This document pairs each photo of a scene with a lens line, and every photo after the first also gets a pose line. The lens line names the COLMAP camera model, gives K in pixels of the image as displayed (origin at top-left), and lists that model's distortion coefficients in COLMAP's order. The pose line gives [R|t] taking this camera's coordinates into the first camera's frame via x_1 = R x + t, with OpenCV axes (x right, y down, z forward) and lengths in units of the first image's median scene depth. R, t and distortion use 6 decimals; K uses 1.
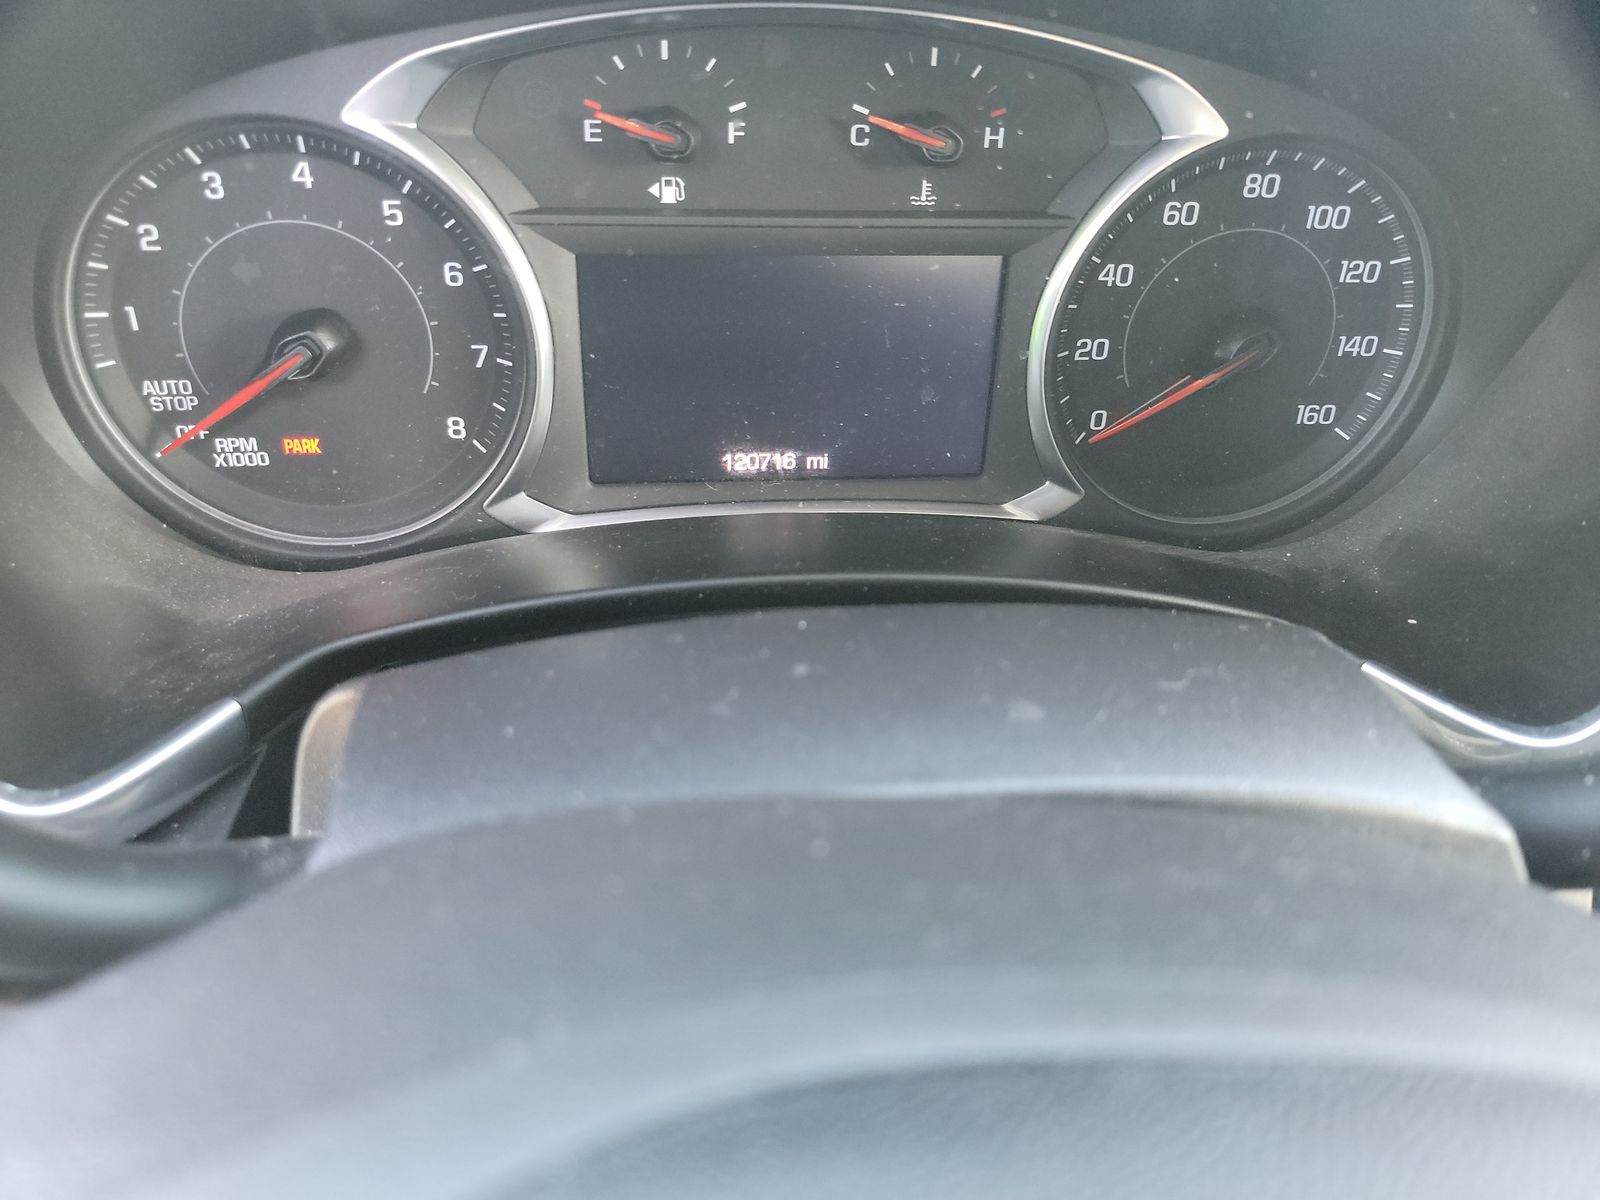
lens RADIAL K [[1128.3, 0, 827.1], [0, 1128.3, 599.0], [0, 0, 1]] dist [-0.001232, -0.001735]
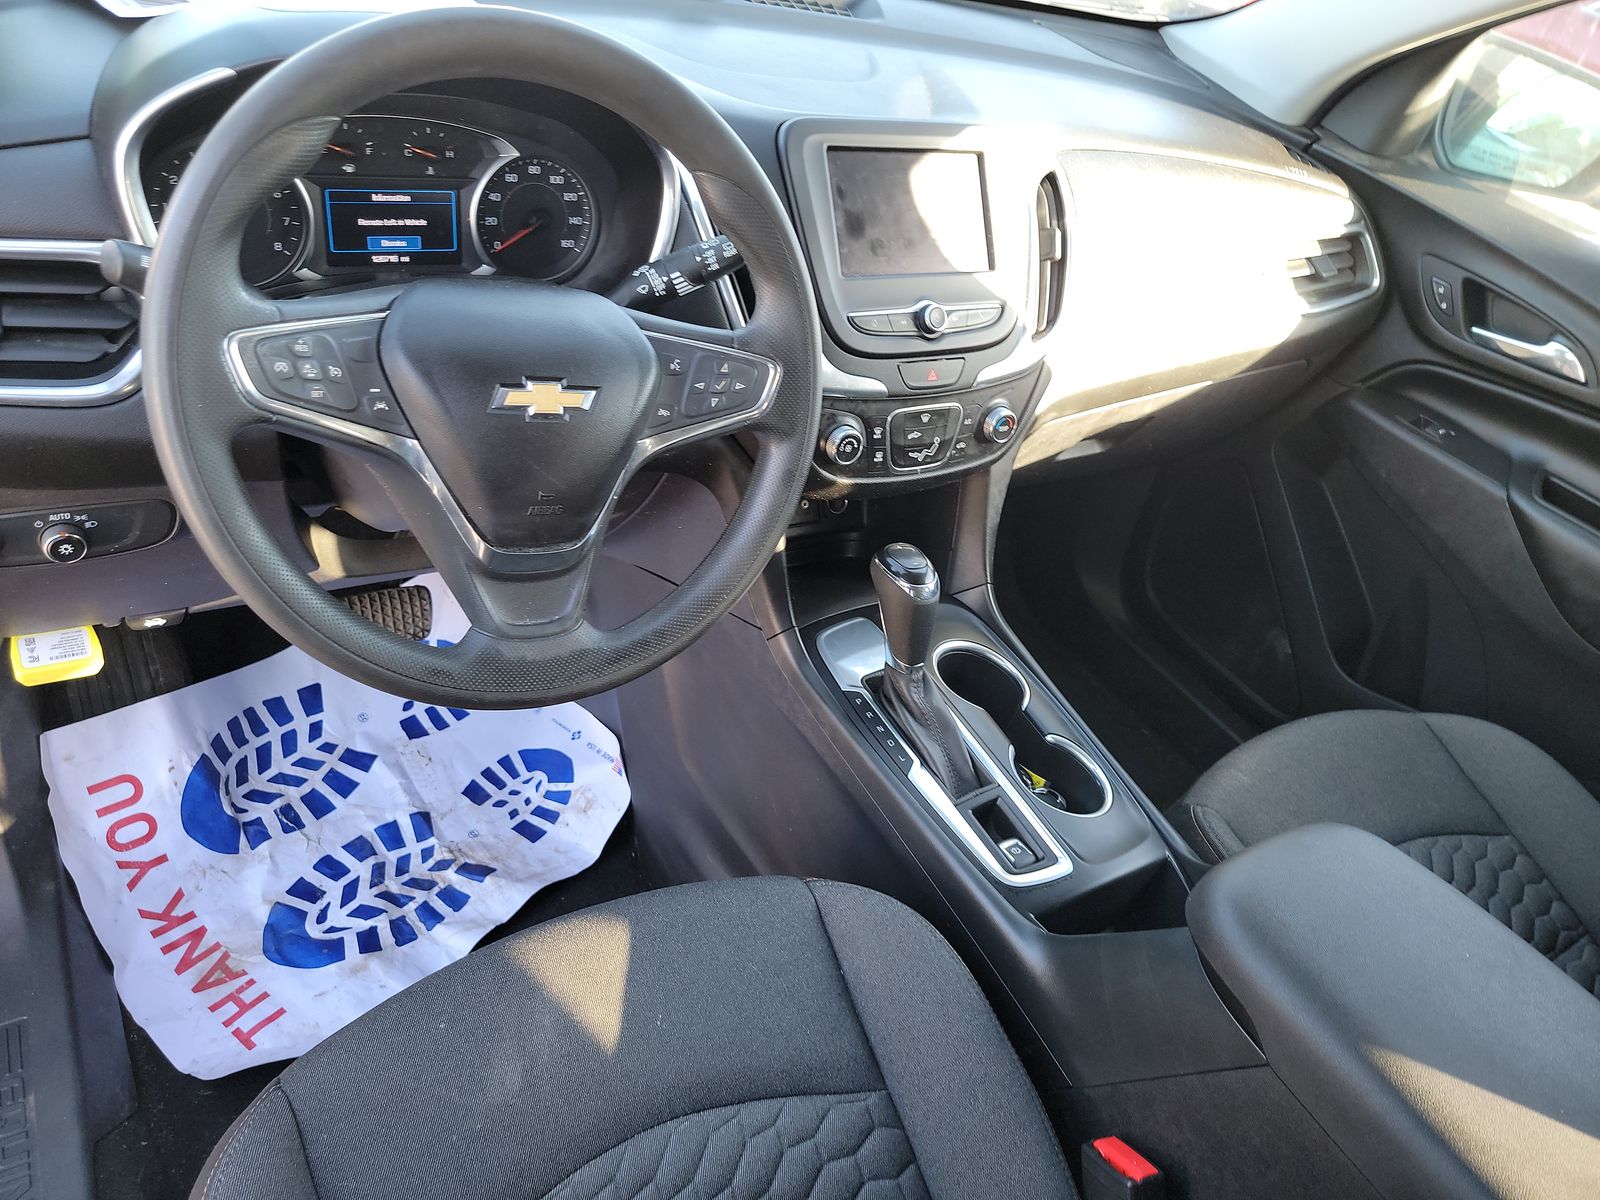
lens RADIAL K [[1121.9, 0, 806.0], [0, 1121.9, 597.0], [0, 0, 1]] dist [0.074946, -0.060577]
pose [[0.903679, -0.141965, 0.403993, -0.426942], [0.133445, 0.989828, 0.049331, 0.828081], [-0.406887, 0.009331, 0.913431, -2.391084]]
